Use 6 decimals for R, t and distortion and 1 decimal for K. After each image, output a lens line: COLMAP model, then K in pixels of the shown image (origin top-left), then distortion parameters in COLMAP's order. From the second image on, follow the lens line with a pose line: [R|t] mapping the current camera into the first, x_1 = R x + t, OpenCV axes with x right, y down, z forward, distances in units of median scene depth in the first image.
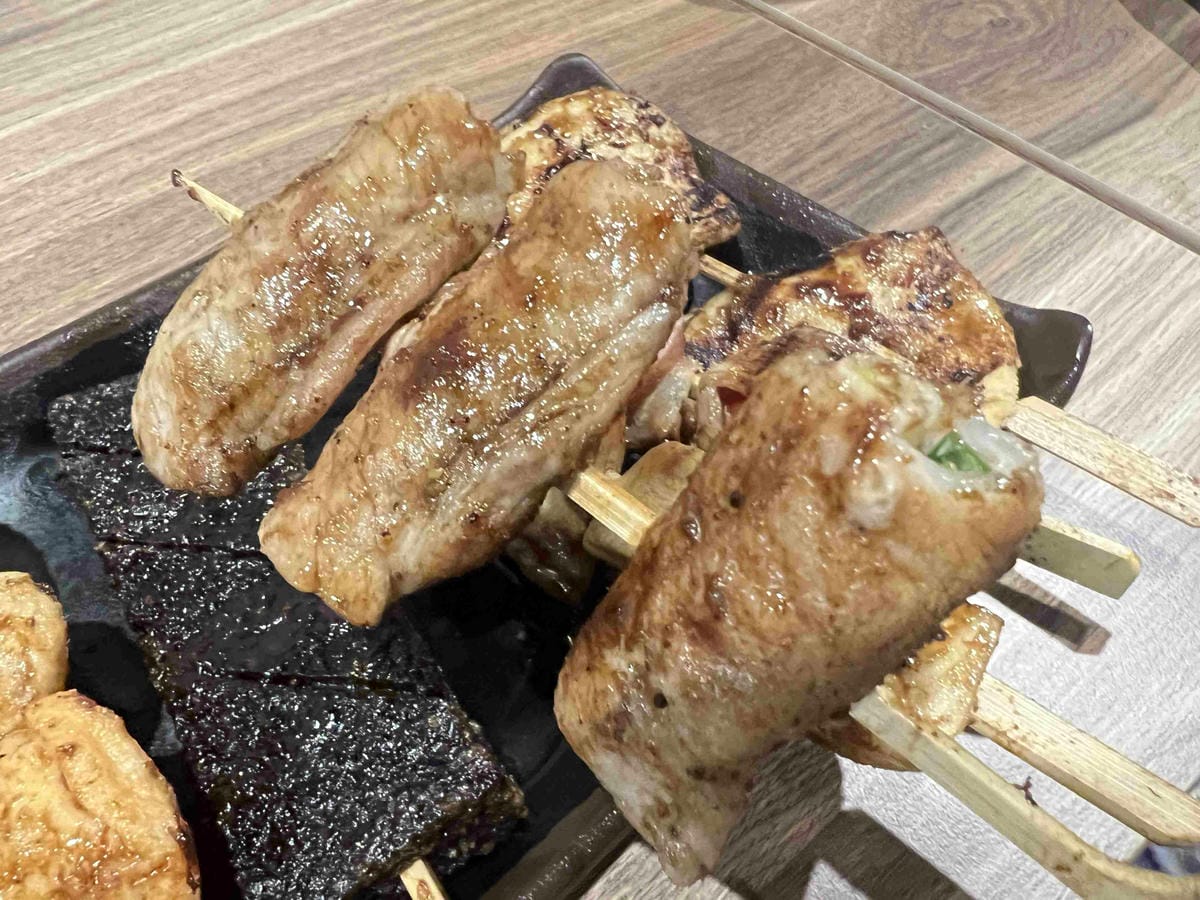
lens RADIAL K [[986.4, 0, 570.7], [0, 986.4, 478.5], [0, 0, 1]] dist [-0.002431, -0.003516]
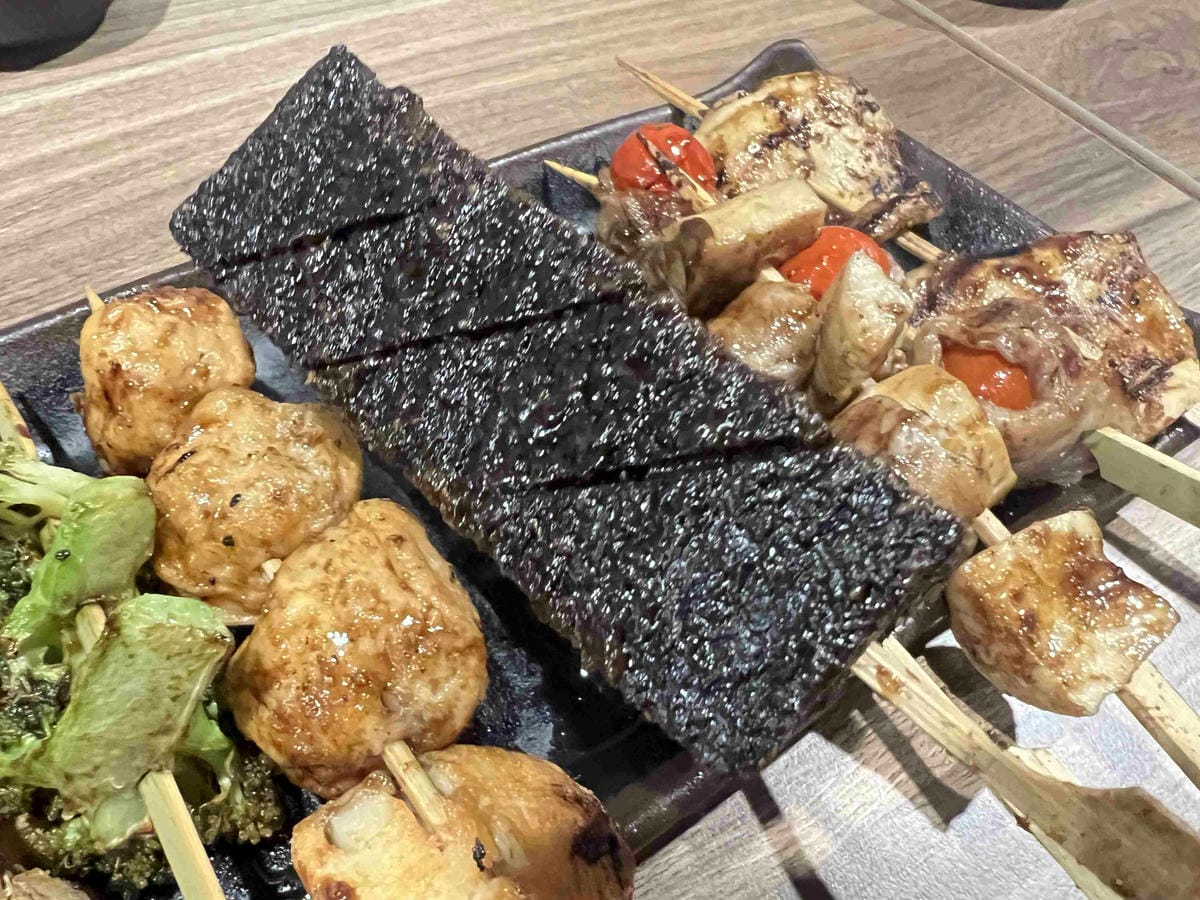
lens RADIAL K [[983.4, 0, 580.1], [0, 983.4, 472.4], [0, 0, 1]] dist [-0.006249, 0.008959]
pose [[0.989622, 0.141889, -0.022717, -0.150895], [-0.142240, 0.989724, -0.014643, 0.097947], [0.020406, 0.017722, 0.999635, -0.082885]]
